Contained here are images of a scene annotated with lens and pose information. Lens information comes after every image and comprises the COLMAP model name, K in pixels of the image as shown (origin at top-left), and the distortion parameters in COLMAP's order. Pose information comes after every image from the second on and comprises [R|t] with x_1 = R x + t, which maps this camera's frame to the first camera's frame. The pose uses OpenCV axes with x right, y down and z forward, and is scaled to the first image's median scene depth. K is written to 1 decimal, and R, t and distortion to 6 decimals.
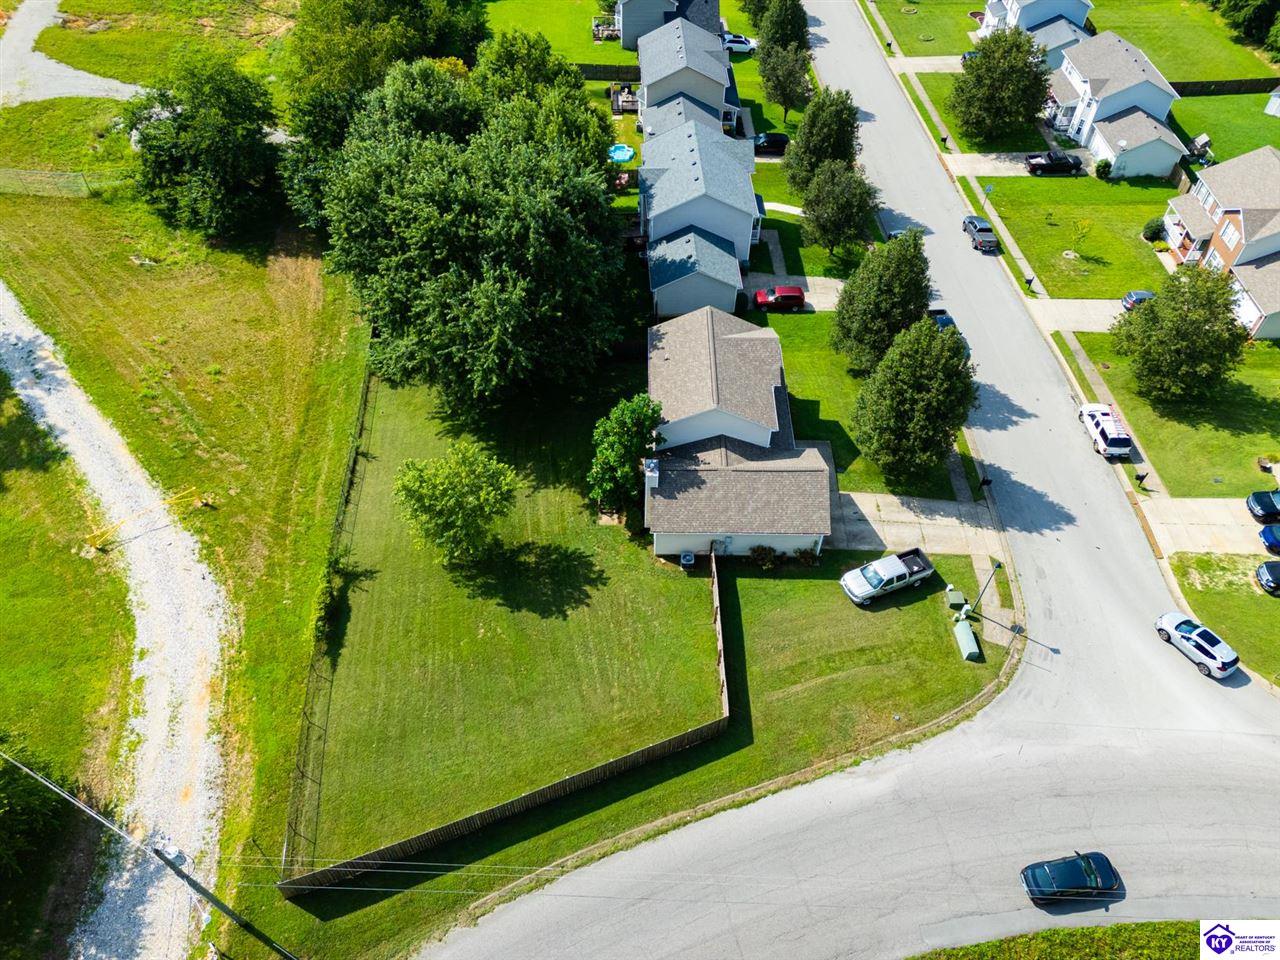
lens RADIAL K [[942.7, 0, 638.8], [0, 942.7, 480.8], [0, 0, 1]] dist [0.057796, -0.047222]
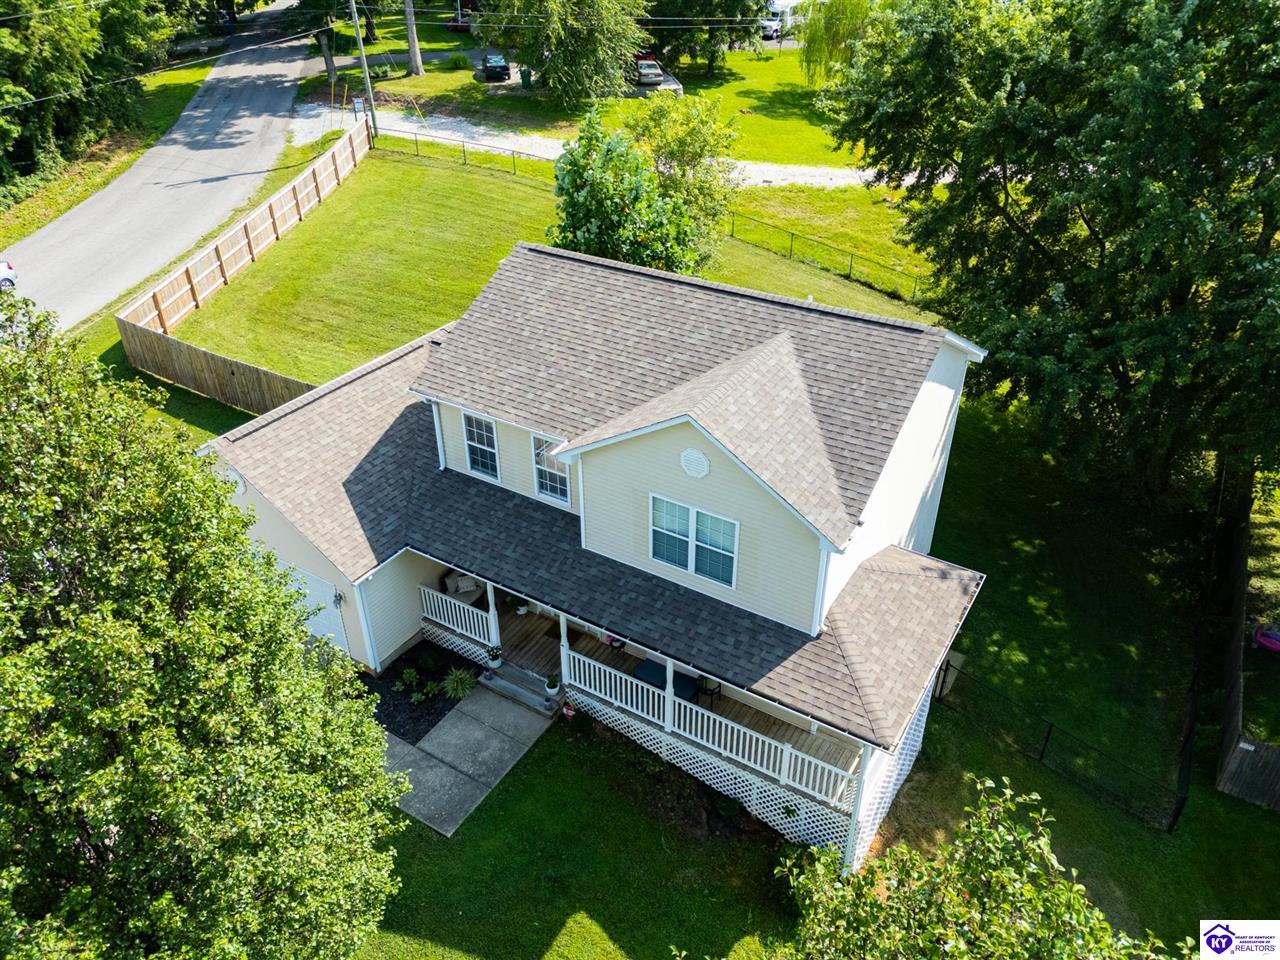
lens RADIAL K [[942.7, 0, 638.8], [0, 942.7, 480.8], [0, 0, 1]] dist [0.057796, -0.047222]
pose [[-0.528084, 0.445799, -0.722765, 0.344435], [-0.643851, 0.344765, 0.683076, -0.308227], [0.553699, 0.826075, 0.104964, 0.996882]]
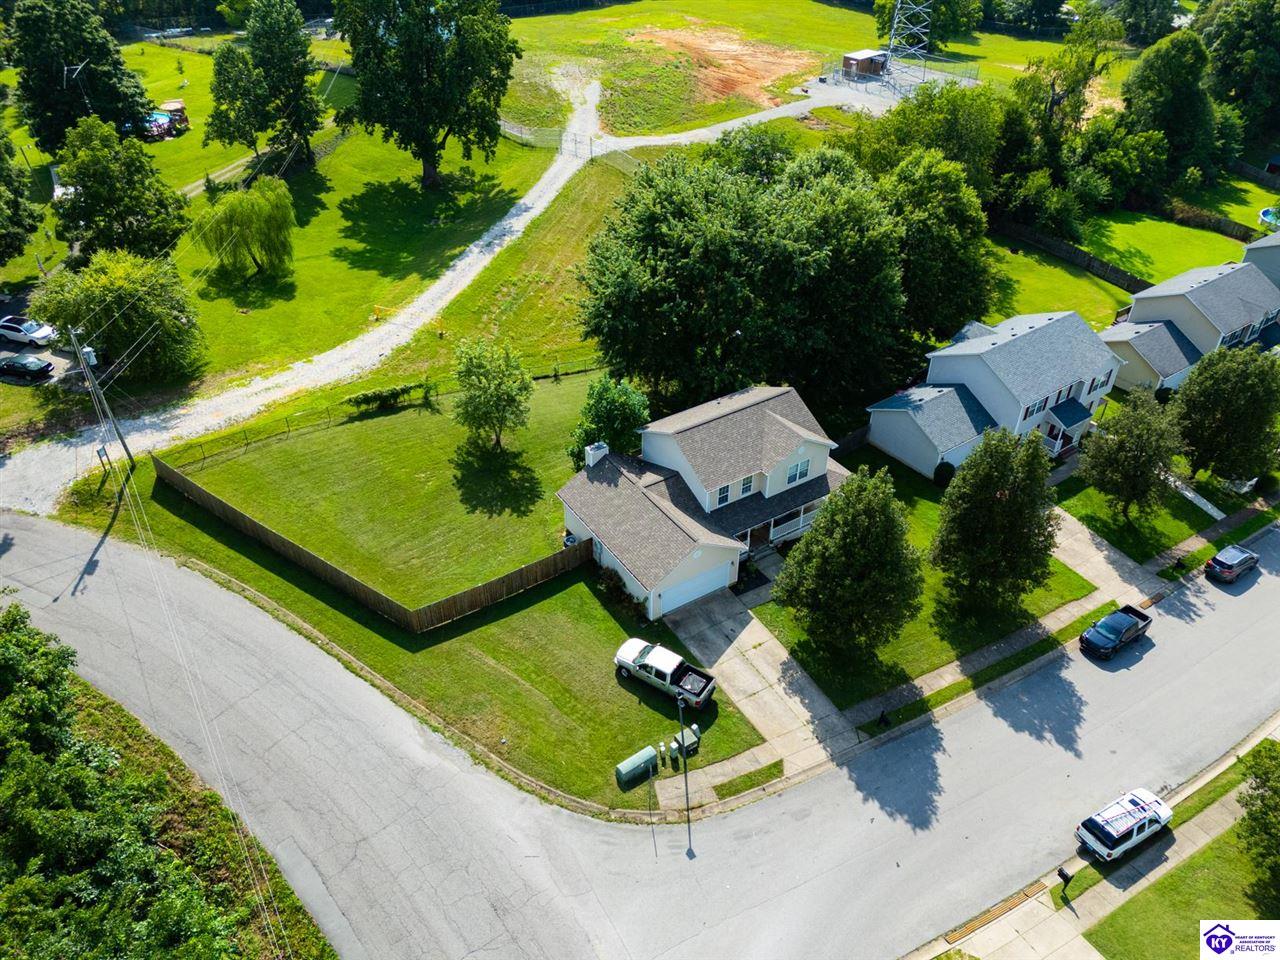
lens RADIAL K [[942.7, 0, 638.8], [0, 942.7, 480.8], [0, 0, 1]] dist [0.057796, -0.047222]
pose [[0.541124, 0.495158, -0.679708, 0.720638], [-0.630857, 0.773479, 0.061236, -0.073786], [0.556062, 0.395663, 0.730922, 0.253079]]
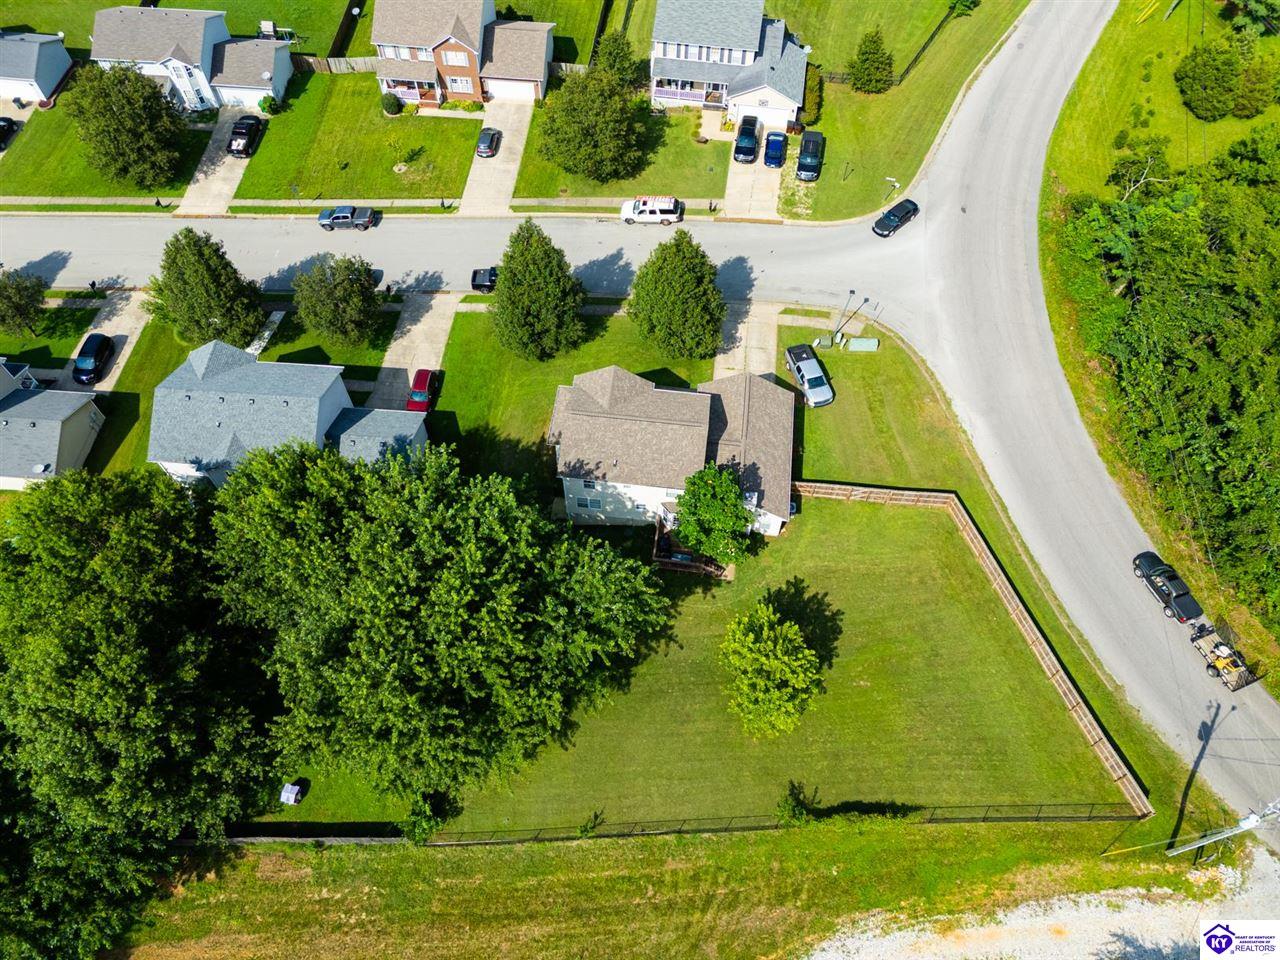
lens RADIAL K [[942.7, 0, 638.8], [0, 942.7, 480.8], [0, 0, 1]] dist [0.057796, -0.047222]
pose [[0.116935, -0.851682, 0.510847, -0.504134], [0.748028, 0.413884, 0.518801, -0.633688], [-0.653285, 0.321462, 0.685479, 0.306280]]
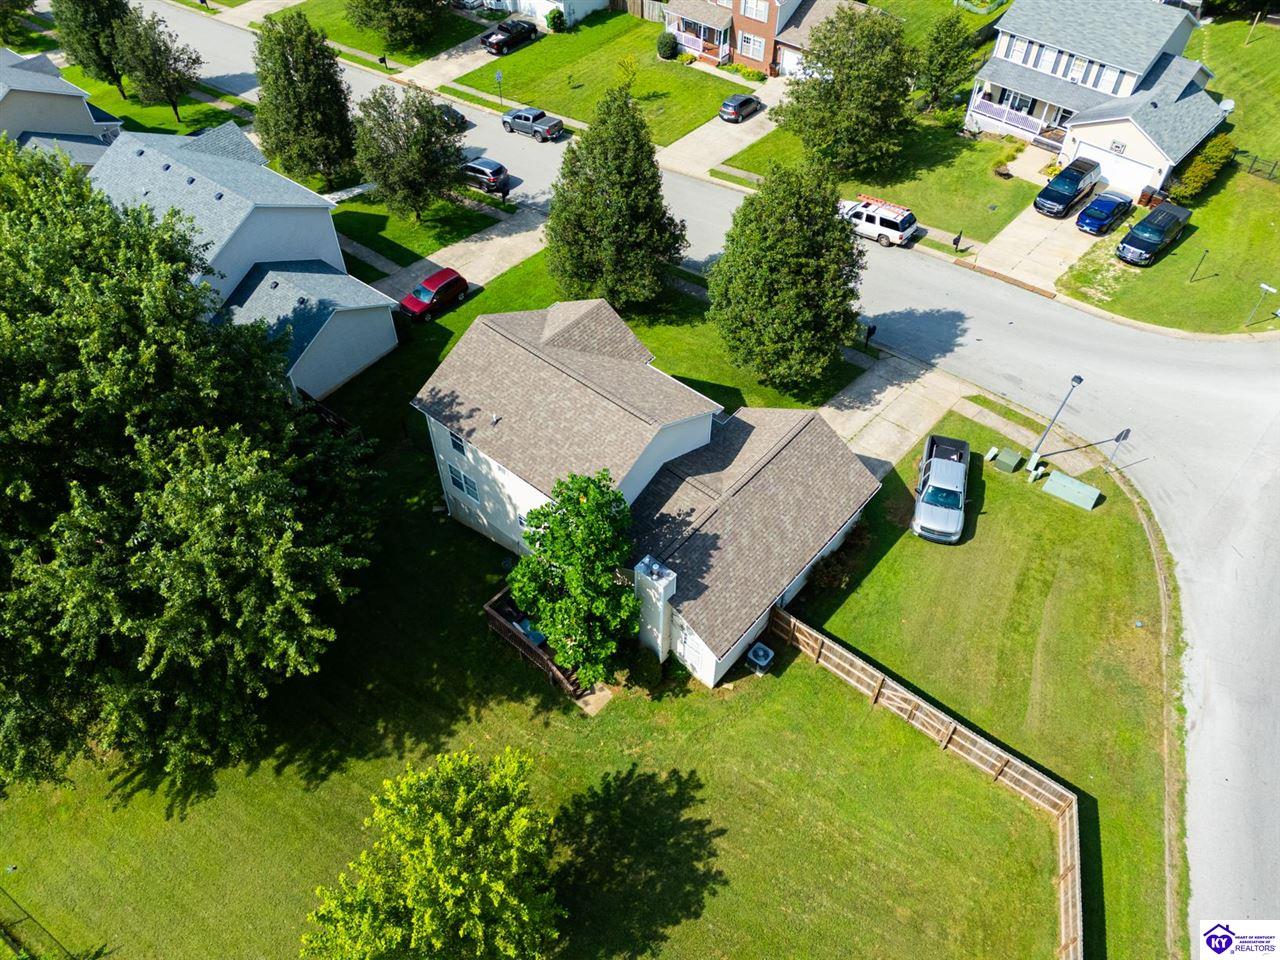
lens RADIAL K [[942.7, 0, 638.8], [0, 942.7, 480.8], [0, 0, 1]] dist [0.057796, -0.047222]
pose [[0.650288, -0.574599, 0.496953, -0.228297], [0.577528, 0.798898, 0.167996, -0.148869], [-0.493545, 0.177758, 0.851361, 0.472517]]
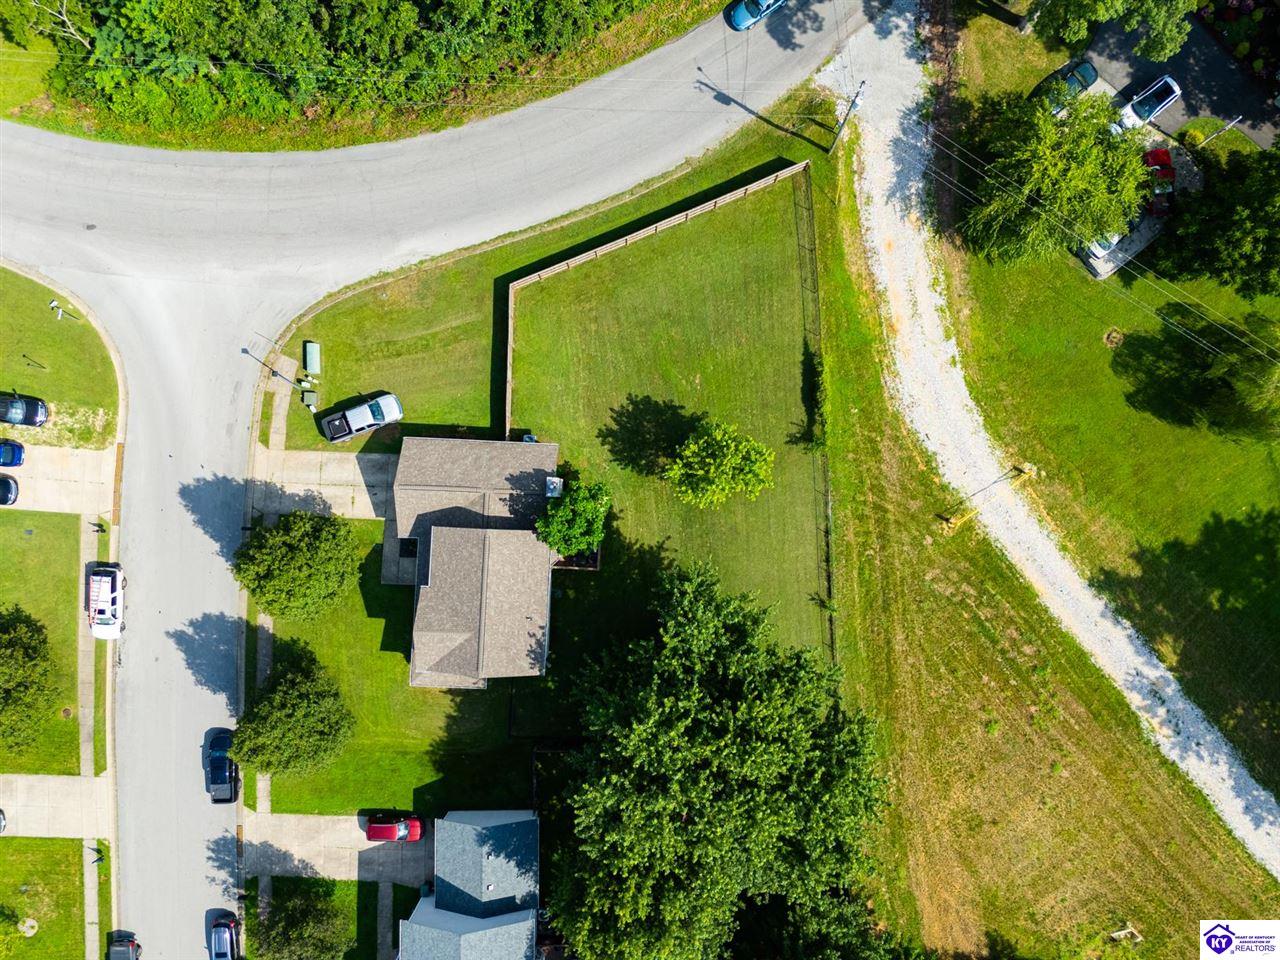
lens RADIAL K [[942.7, 0, 638.8], [0, 942.7, 480.8], [0, 0, 1]] dist [0.057796, -0.047222]
pose [[-0.998893, -0.045524, -0.011874, -0.071126], [0.025736, -0.740005, 0.672109, -0.711004], [-0.039384, 0.671059, 0.740357, 0.144677]]
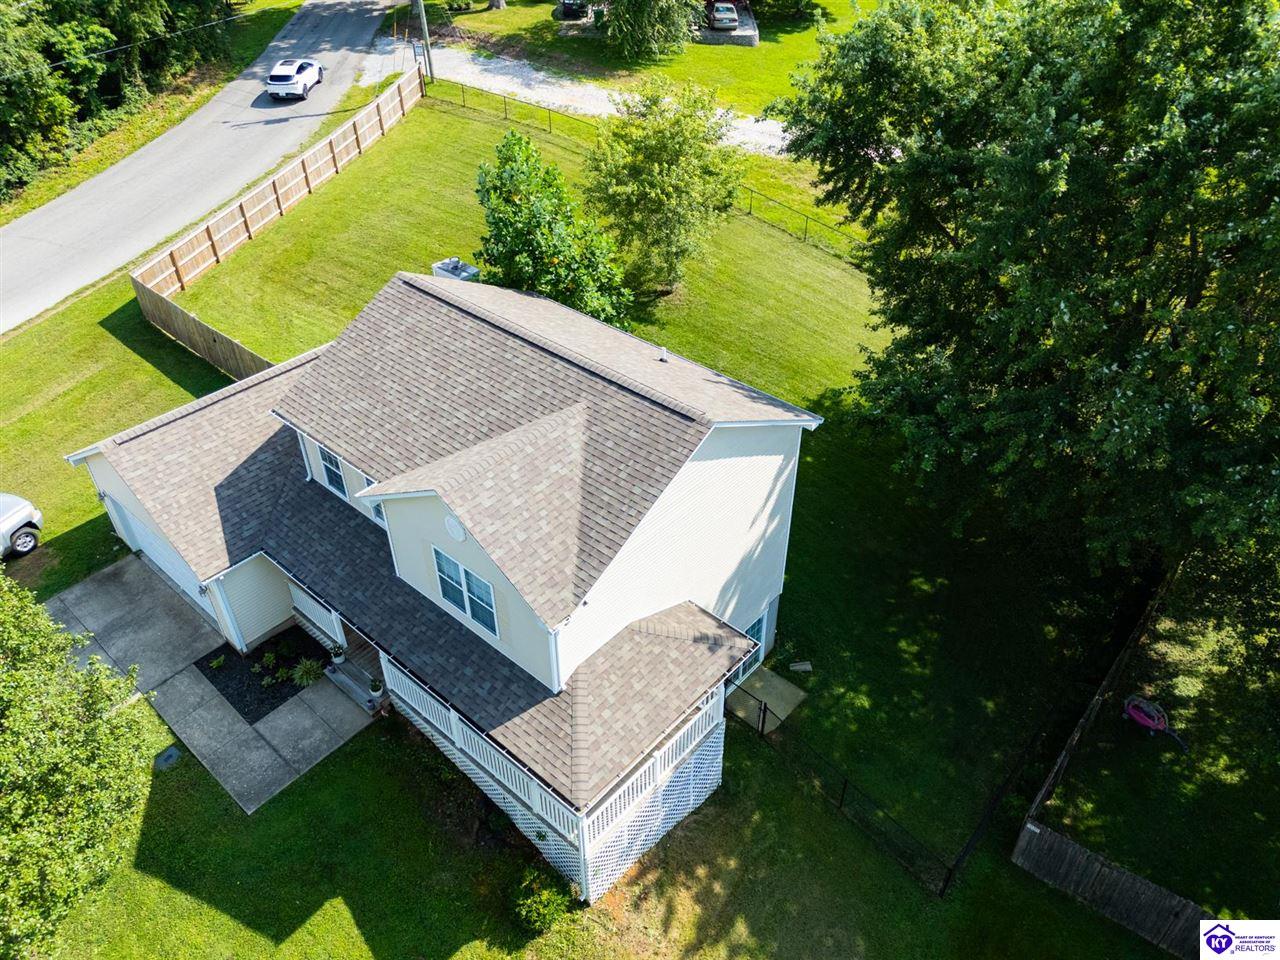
lens RADIAL K [[942.7, 0, 638.8], [0, 942.7, 480.8], [0, 0, 1]] dist [0.057796, -0.047222]
pose [[-0.664824, 0.450932, -0.595542, 0.272828], [-0.566825, 0.214737, 0.795360, -0.403787], [0.486538, 0.866342, 0.112837, 1.011126]]
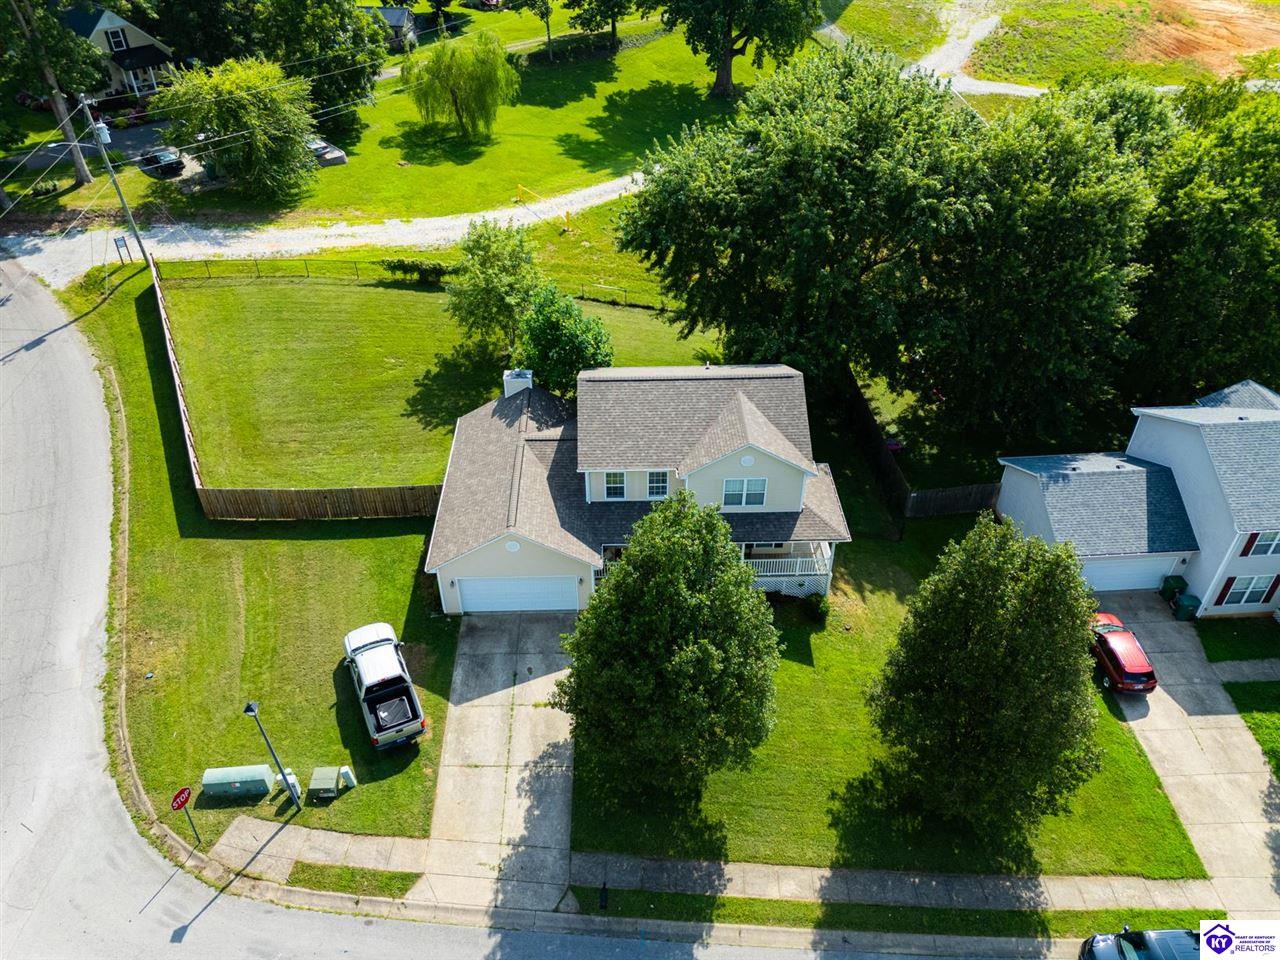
lens RADIAL K [[942.7, 0, 638.8], [0, 942.7, 480.8], [0, 0, 1]] dist [0.057796, -0.047222]
pose [[0.027686, 0.605596, -0.795291, 0.646820], [-0.755159, 0.533952, 0.380303, -0.317705], [0.654957, 0.590042, 0.472104, 0.695887]]
